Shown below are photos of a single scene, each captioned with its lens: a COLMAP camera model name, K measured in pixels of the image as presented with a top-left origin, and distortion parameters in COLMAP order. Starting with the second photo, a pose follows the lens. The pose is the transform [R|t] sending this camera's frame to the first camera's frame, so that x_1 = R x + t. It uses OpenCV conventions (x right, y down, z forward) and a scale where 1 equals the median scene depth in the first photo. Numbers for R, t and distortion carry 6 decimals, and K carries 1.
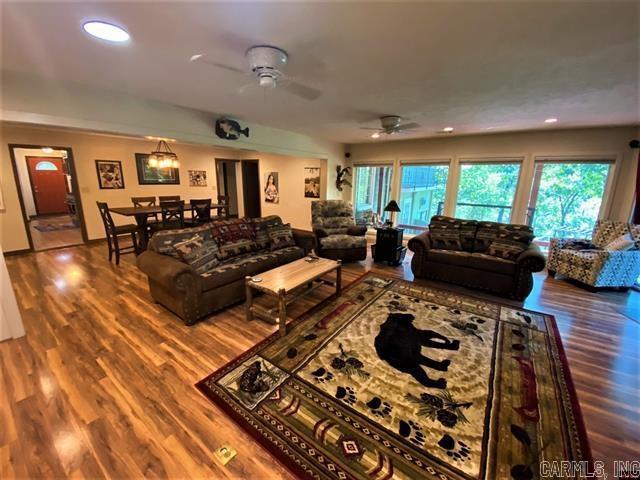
lens RADIAL K [[258.5, 0, 318.4], [0, 258.5, 240.2], [0, 0, 1]] dist [0.029012, -0.024971]
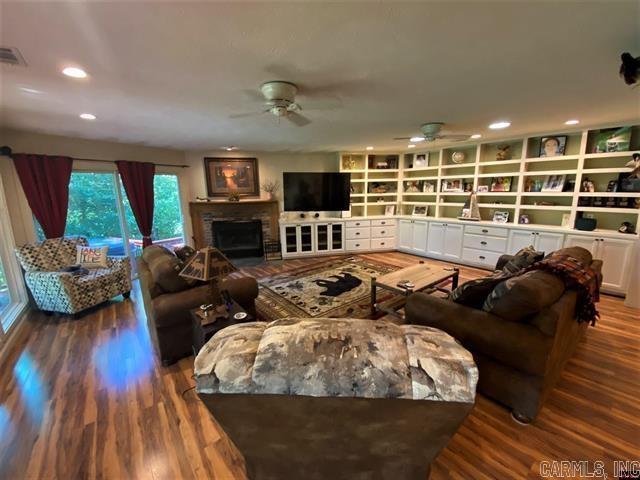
lens RADIAL K [[258.5, 0, 318.4], [0, 258.5, 240.2], [0, 0, 1]] dist [0.029012, -0.024971]
pose [[-0.961373, -0.044787, 0.271582, 0.029161], [0.075113, 0.906537, 0.415391, -0.509569], [-0.264803, 0.419744, -0.868156, 2.067370]]
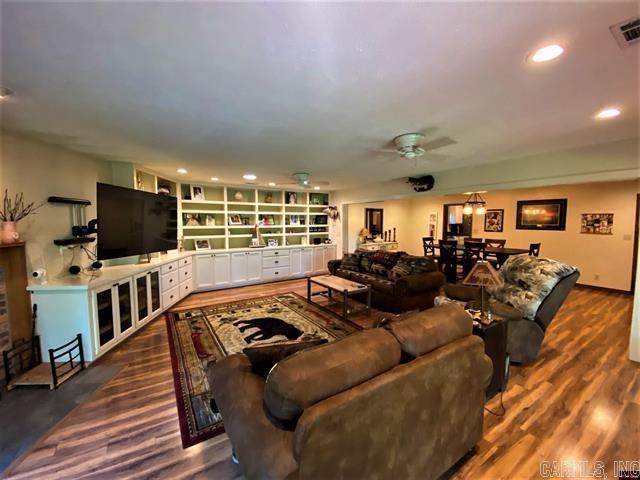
lens RADIAL K [[258.5, 0, 318.4], [0, 258.5, 240.2], [0, 0, 1]] dist [0.029012, -0.024971]
pose [[-0.372281, 0.055674, -0.926449, 1.357110], [-0.222579, 0.963715, 0.147353, -0.315616], [0.901036, 0.261065, -0.346381, 1.405294]]
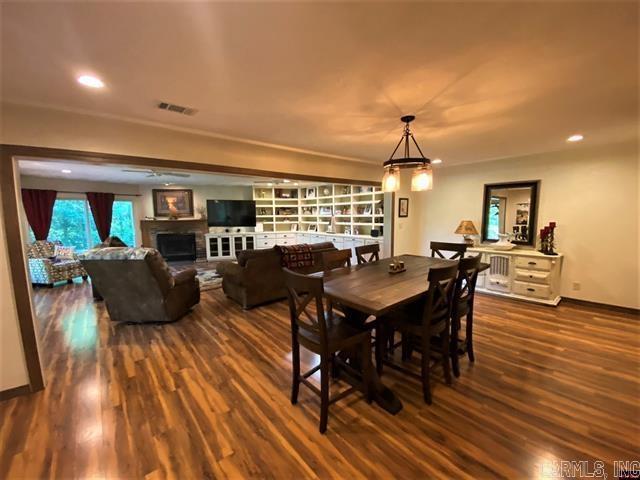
lens RADIAL K [[258.5, 0, 318.4], [0, 258.5, 240.2], [0, 0, 1]] dist [0.029012, -0.024971]
pose [[-0.970644, -0.023493, 0.239369, -0.964540], [0.059898, 0.940252, 0.335169, -0.637580], [-0.232942, 0.339667, -0.911243, 2.635598]]
